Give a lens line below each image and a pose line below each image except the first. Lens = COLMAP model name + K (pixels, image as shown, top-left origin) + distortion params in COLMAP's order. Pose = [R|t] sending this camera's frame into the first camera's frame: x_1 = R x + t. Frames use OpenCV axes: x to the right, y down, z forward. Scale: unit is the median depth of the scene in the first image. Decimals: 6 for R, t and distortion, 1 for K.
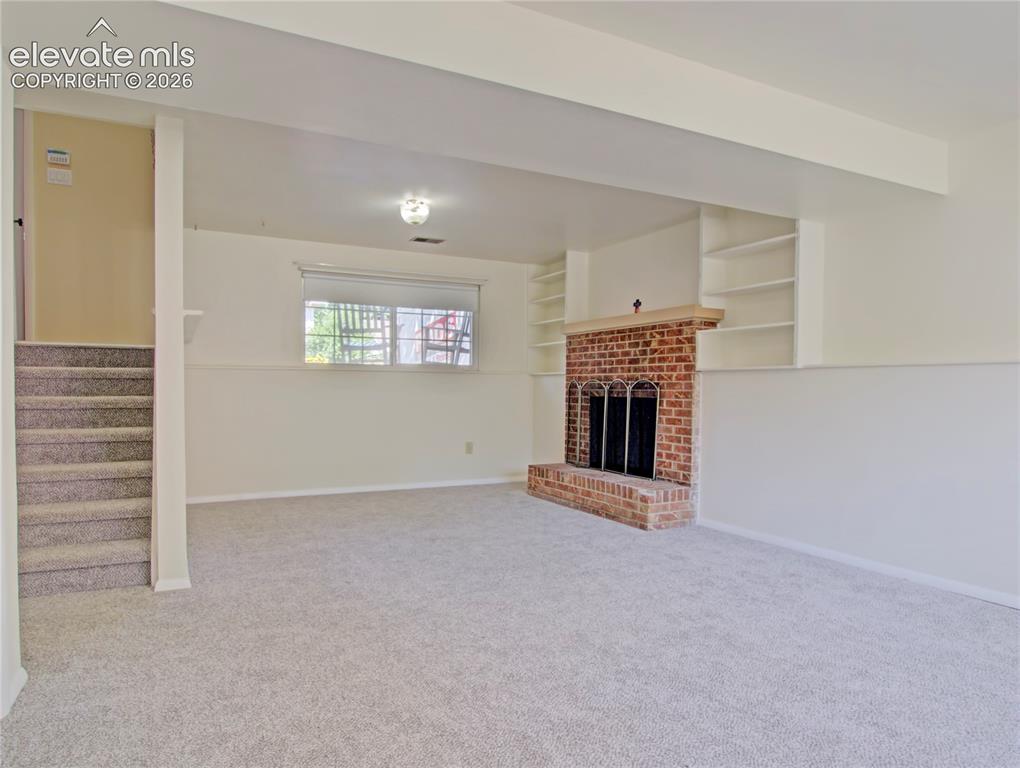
lens RADIAL K [[660.4, 0, 510.2], [0, 660.4, 405.1], [0, 0, 1]] dist [-0.006341, -0.000817]
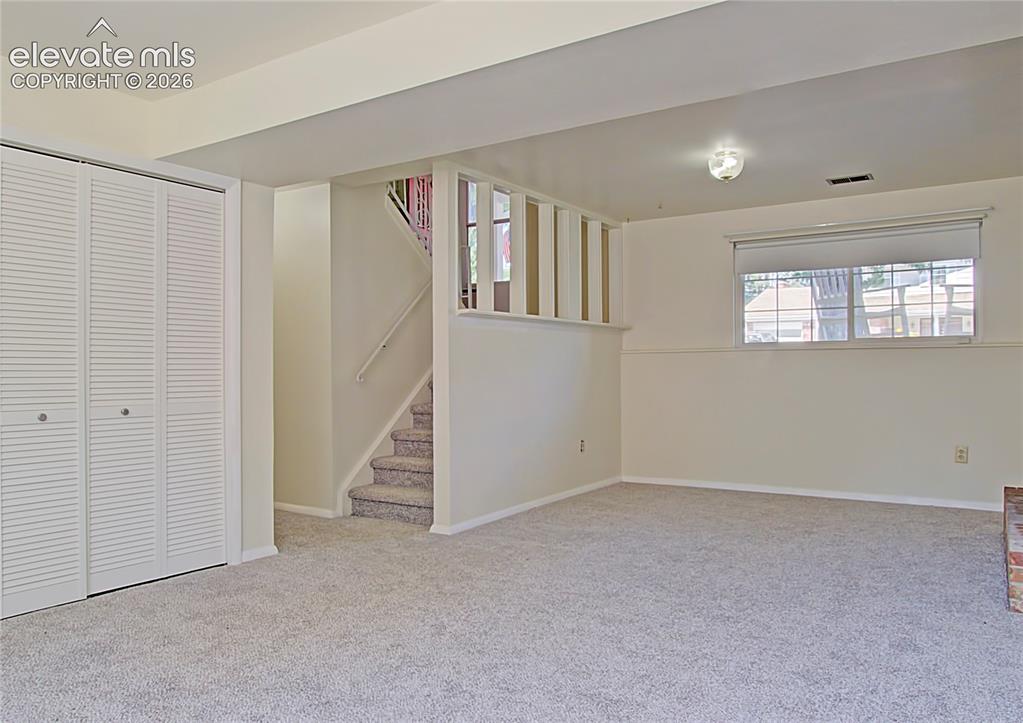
lens RADIAL K [[773.5, 0, 511.5], [0, 773.5, 361.5], [0, 0, 1]] dist [-0.004512, -0.000036]
pose [[0.485166, -0.017434, -0.874248, 0.679873], [-0.014150, 0.999514, -0.027785, -0.007027], [0.874308, 0.025851, 0.484683, 0.316113]]
